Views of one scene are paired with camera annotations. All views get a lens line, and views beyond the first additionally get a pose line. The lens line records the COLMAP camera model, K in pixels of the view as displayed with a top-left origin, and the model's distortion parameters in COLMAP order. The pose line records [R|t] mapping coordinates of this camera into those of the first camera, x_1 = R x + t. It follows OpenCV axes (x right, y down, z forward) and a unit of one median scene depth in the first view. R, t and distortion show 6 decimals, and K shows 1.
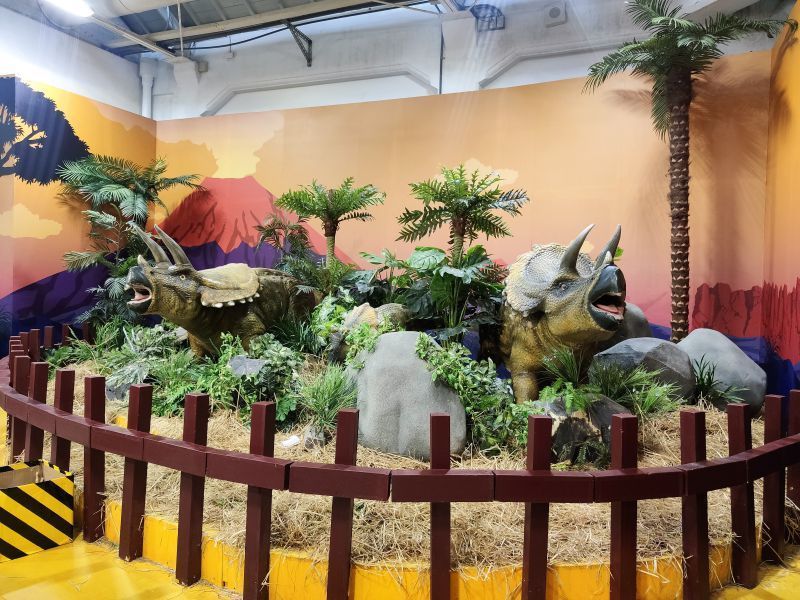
lens RADIAL K [[608.8, 0, 401.9], [0, 608.8, 306.9], [0, 0, 1]] dist [0.019190, -0.031192]
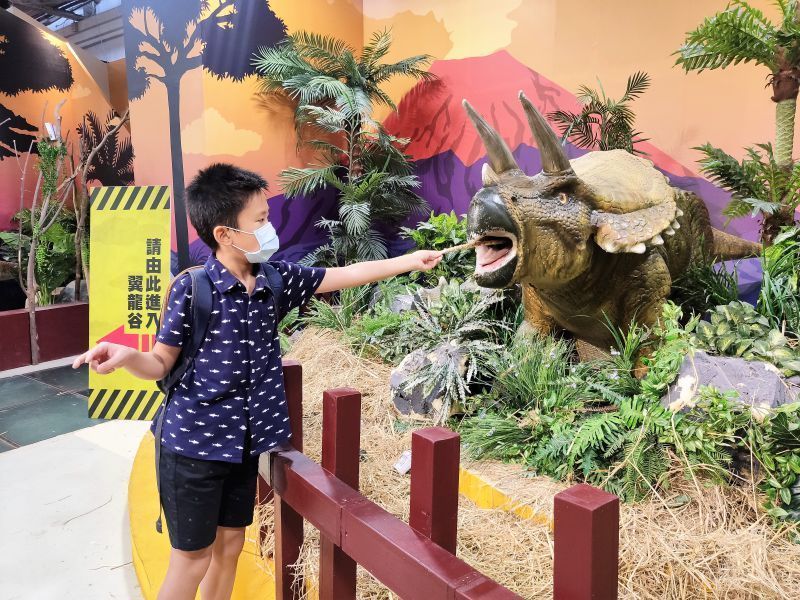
lens RADIAL K [[608.8, 0, 395.6], [0, 608.8, 295.8], [0, 0, 1]] dist [0.019190, -0.031192]
pose [[0.974226, -0.008747, -0.225404, -0.233608], [0.031265, 0.994839, 0.096529, -0.009149], [0.223397, -0.101088, 0.969472, 0.300684]]
